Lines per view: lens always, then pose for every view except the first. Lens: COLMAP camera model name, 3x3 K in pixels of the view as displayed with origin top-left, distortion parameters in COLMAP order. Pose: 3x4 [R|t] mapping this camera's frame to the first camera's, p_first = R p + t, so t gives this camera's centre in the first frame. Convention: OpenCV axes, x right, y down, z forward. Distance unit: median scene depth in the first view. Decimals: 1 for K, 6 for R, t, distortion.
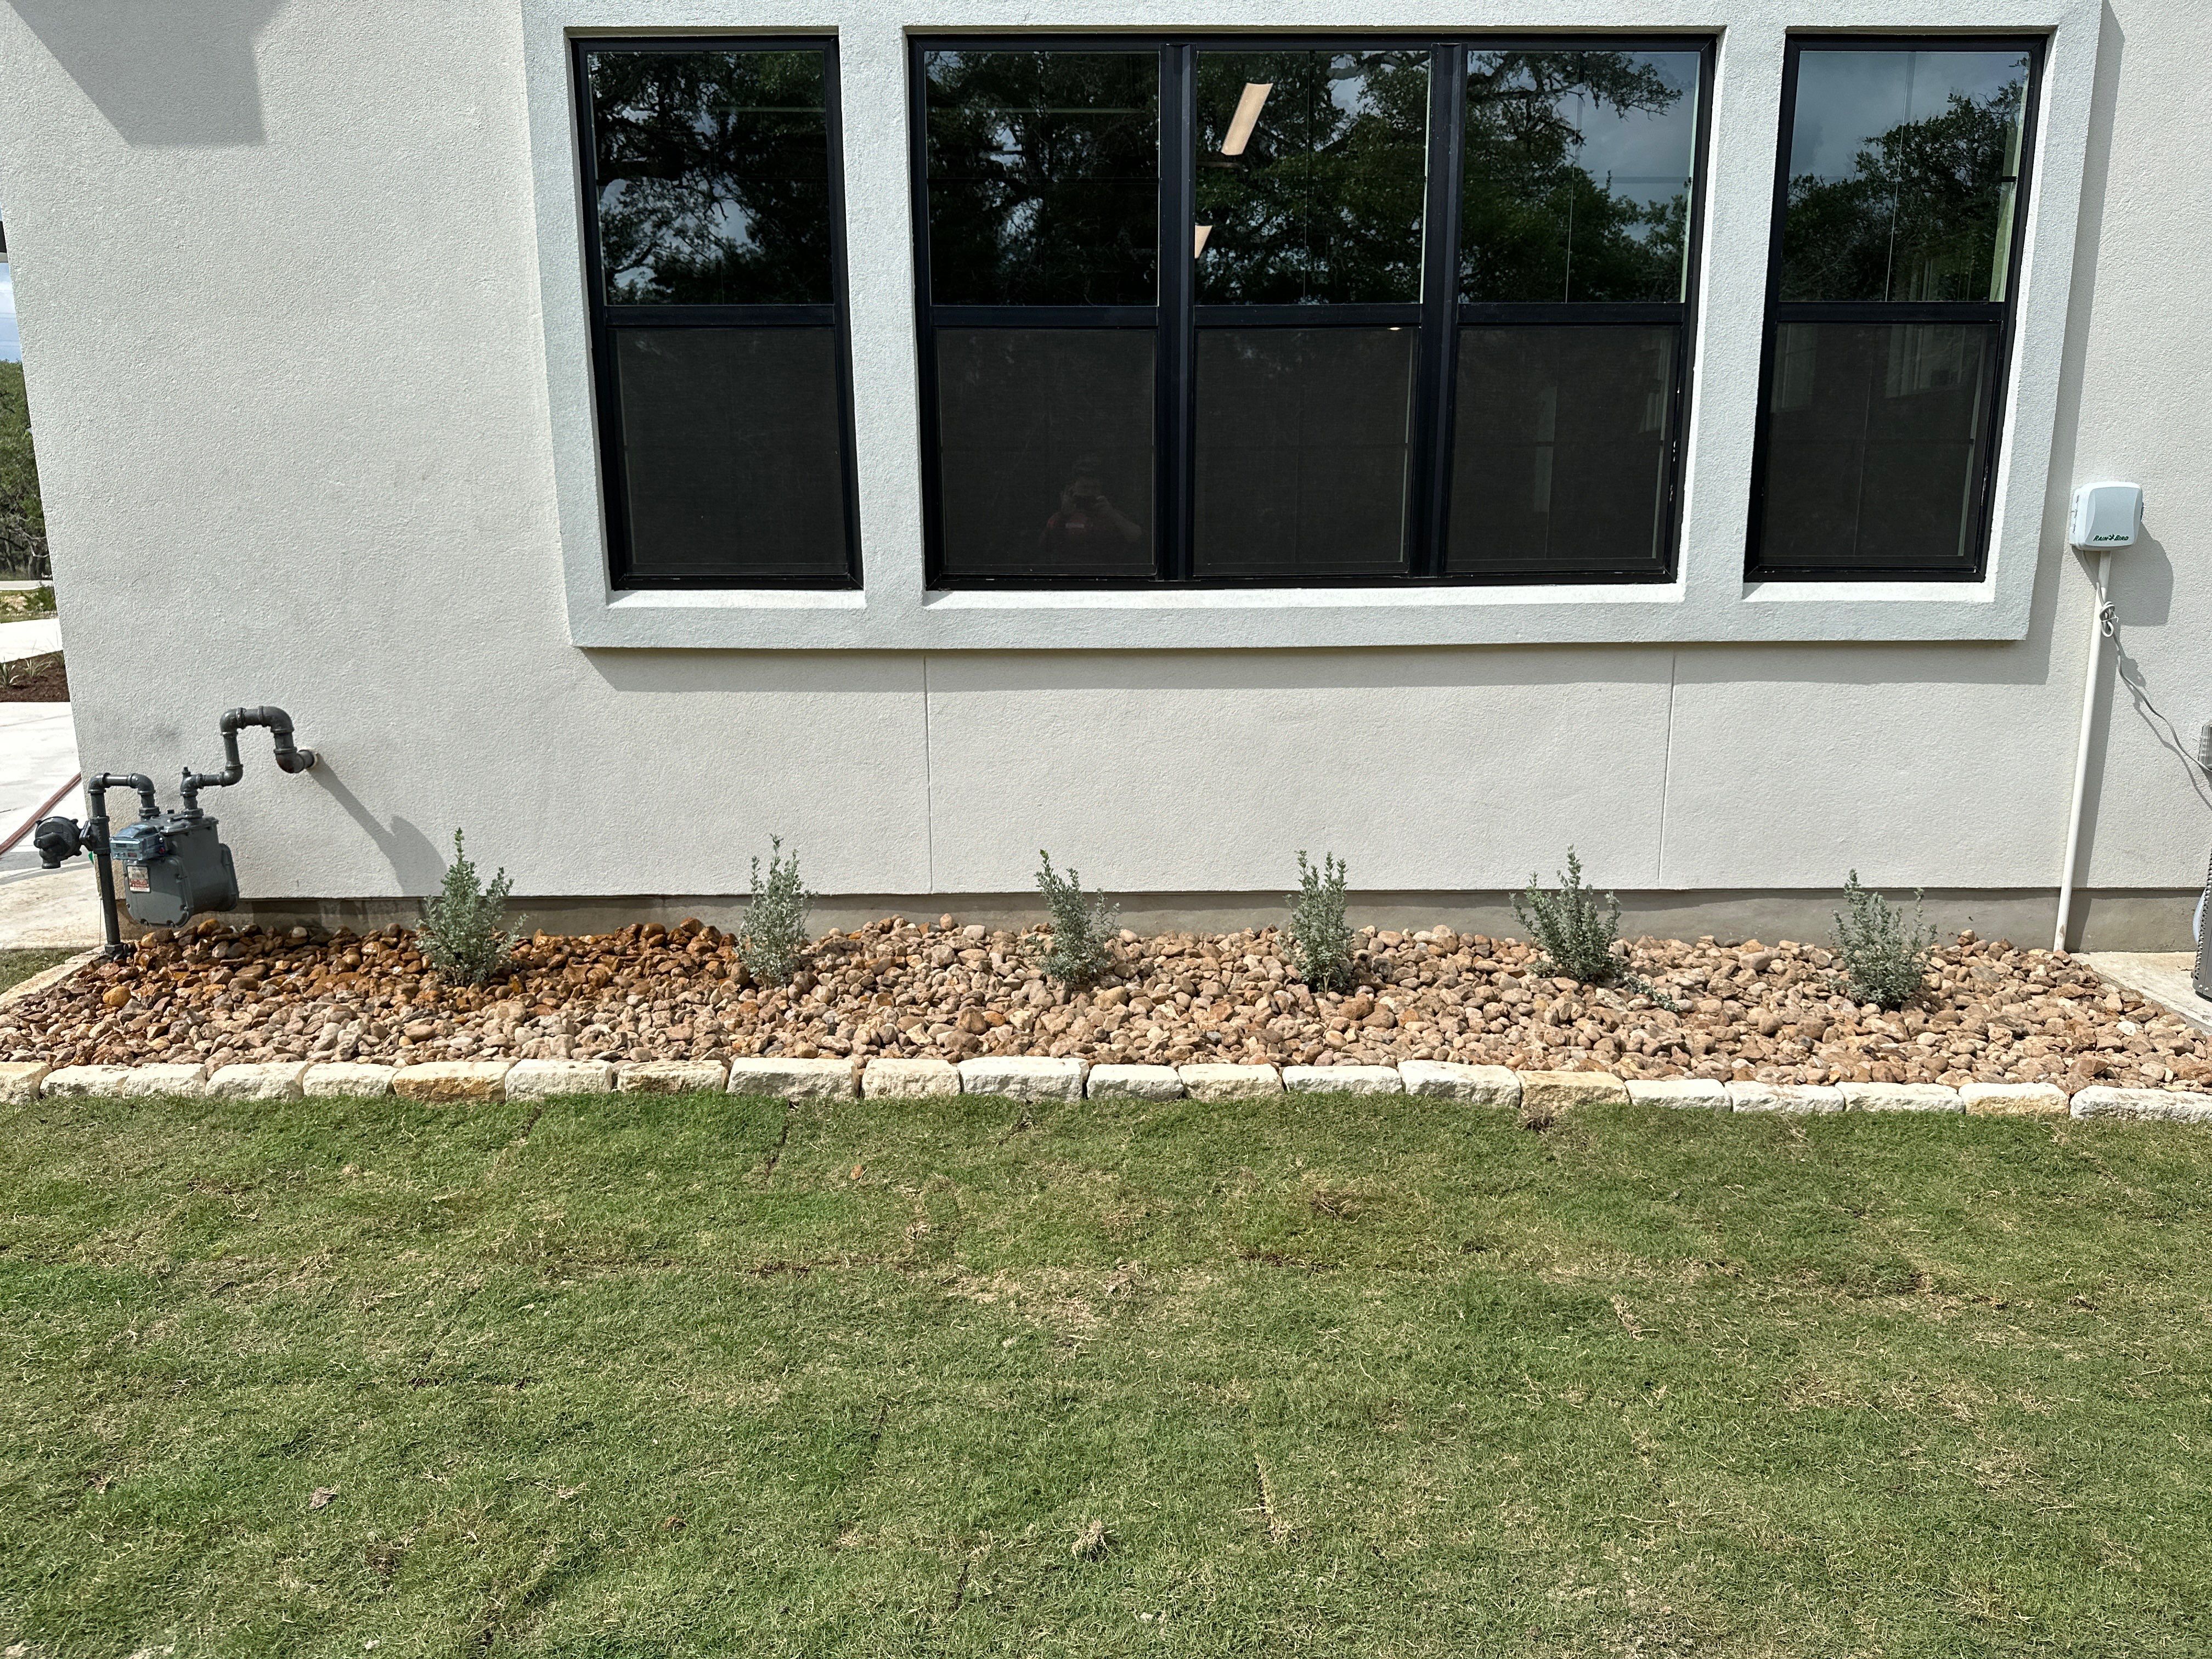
lens RADIAL K [[1495.4, 0, 1106.0], [0, 1495.4, 829.5], [0, 0, 1]] dist [0.040307, -0.074457]
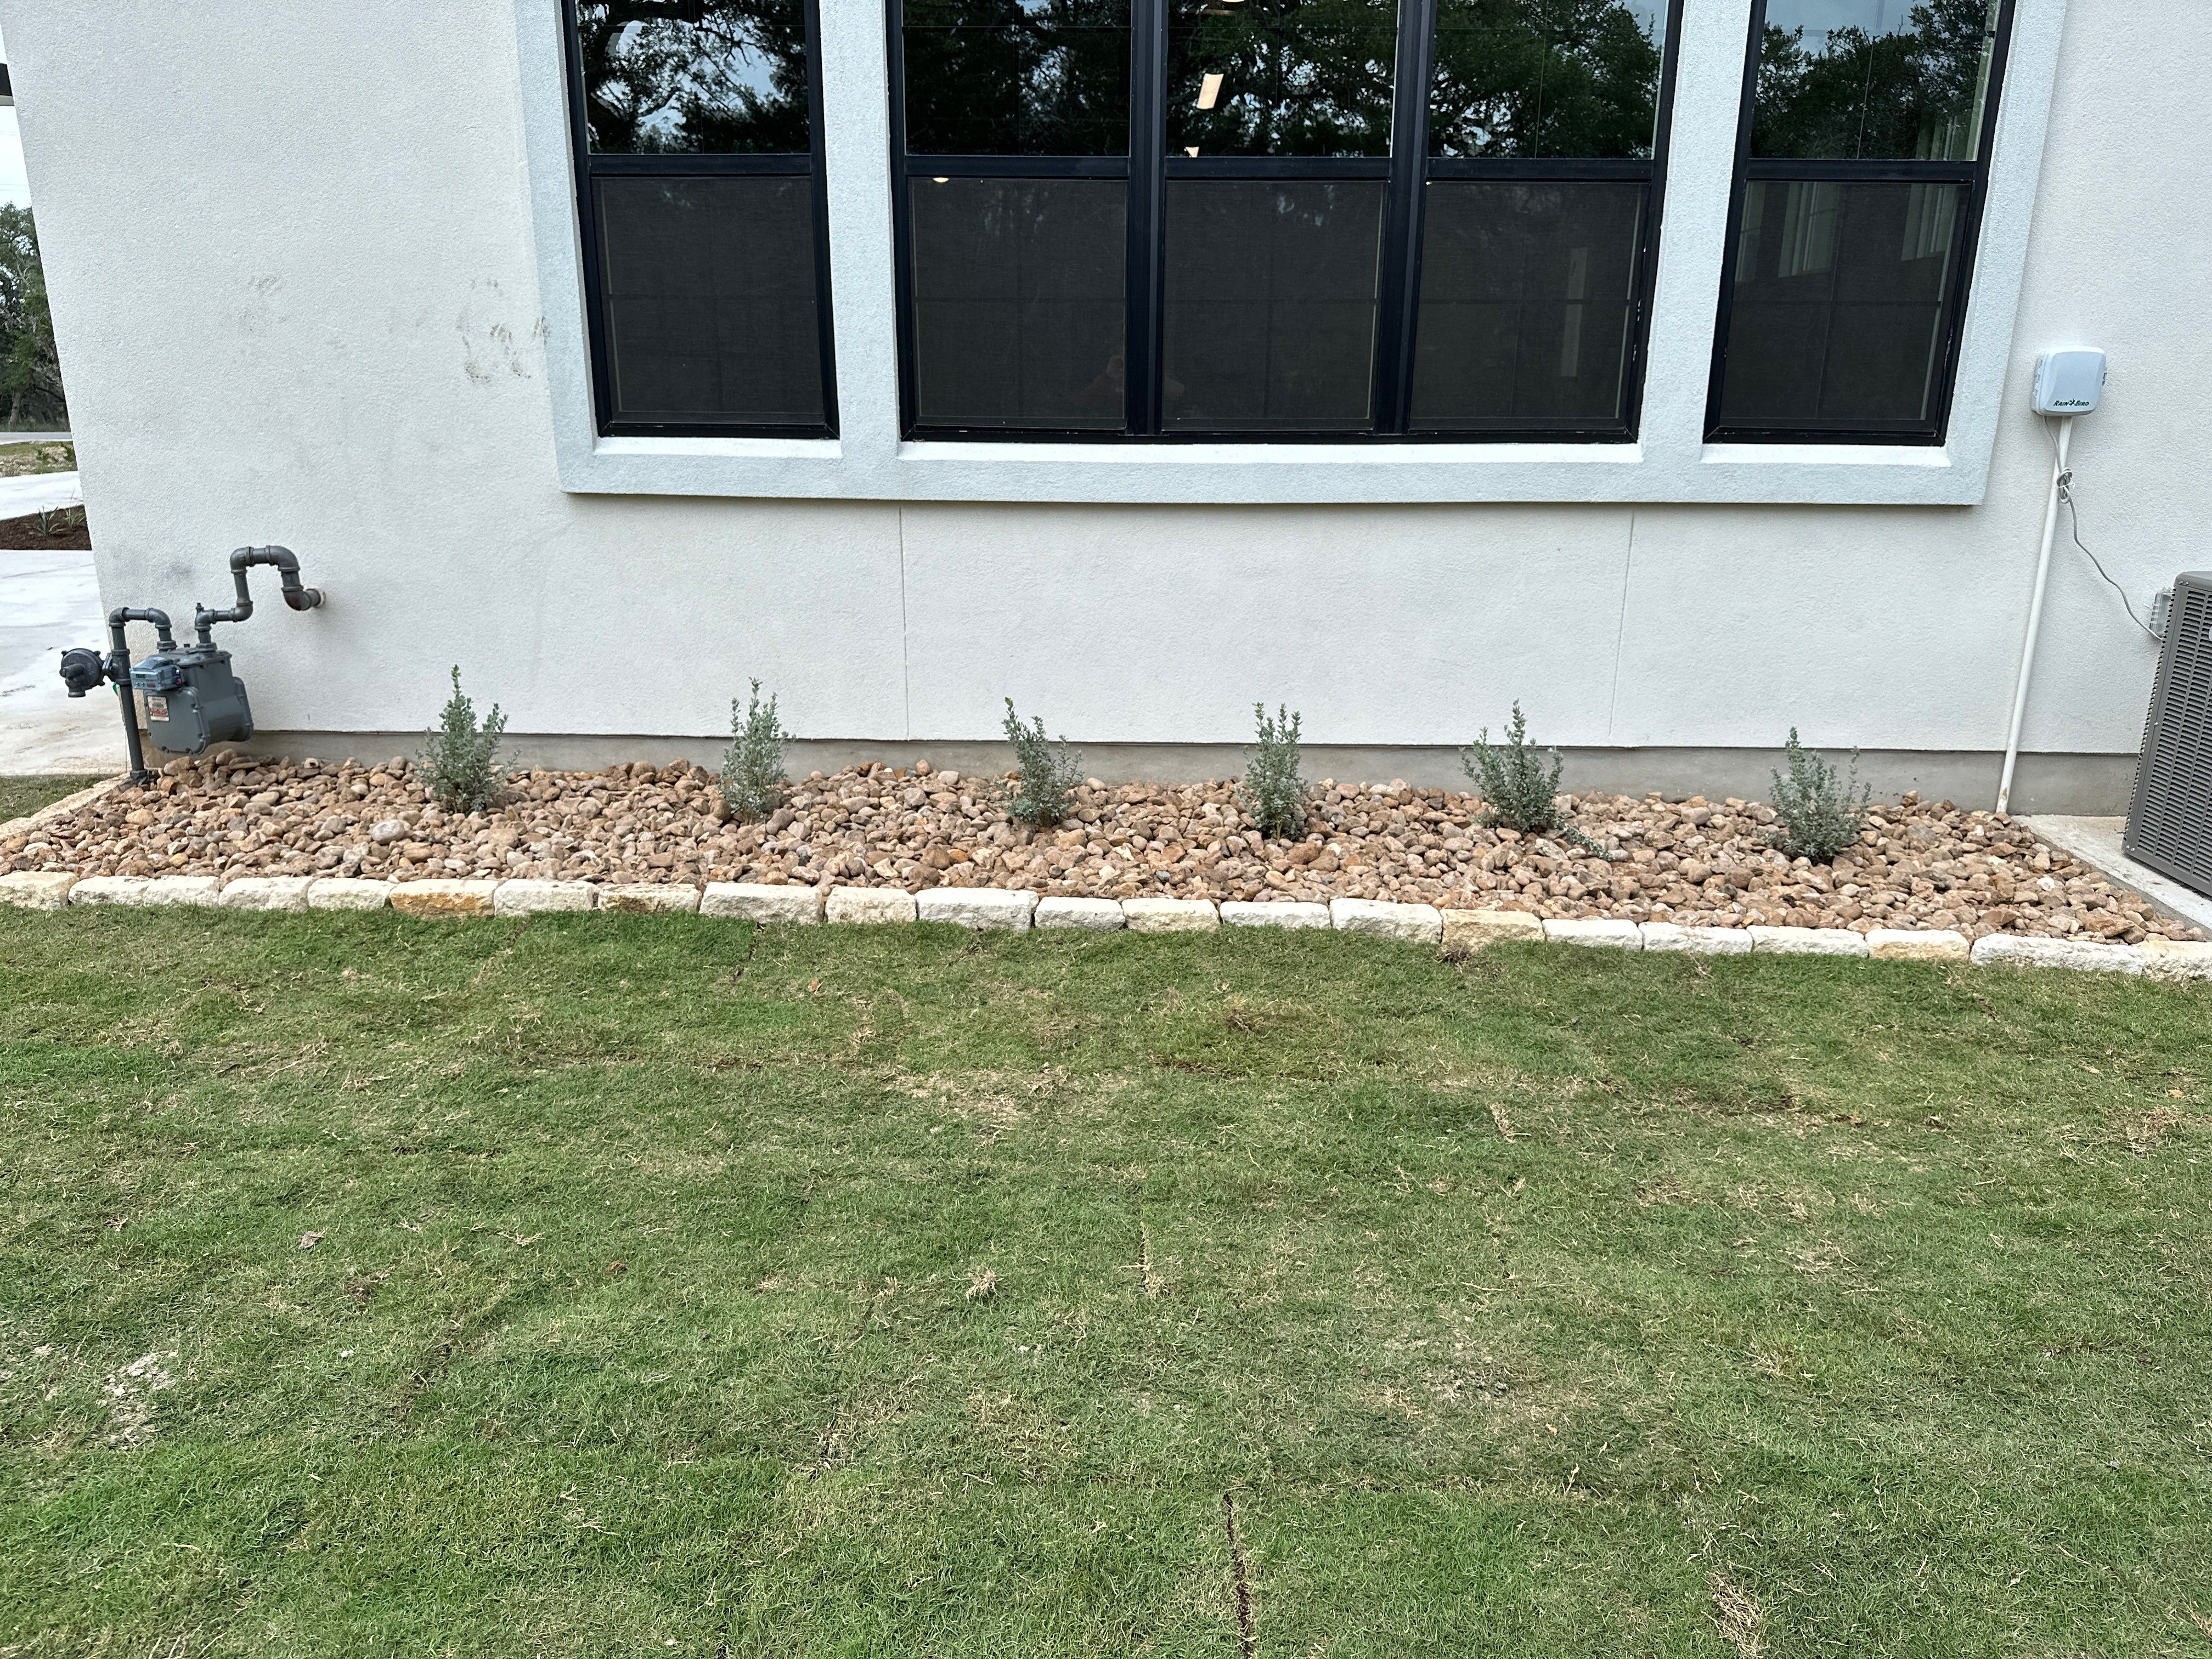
lens RADIAL K [[1516.7, 0, 1106.0], [0, 1516.7, 829.5], [0, 0, 1]] dist [0.088316, -0.157140]
pose [[0.999205, 0.020667, -0.034086, 0.076821], [-0.018017, 0.996921, 0.076312, 0.028720], [0.035558, -0.075637, 0.996501, -0.074268]]
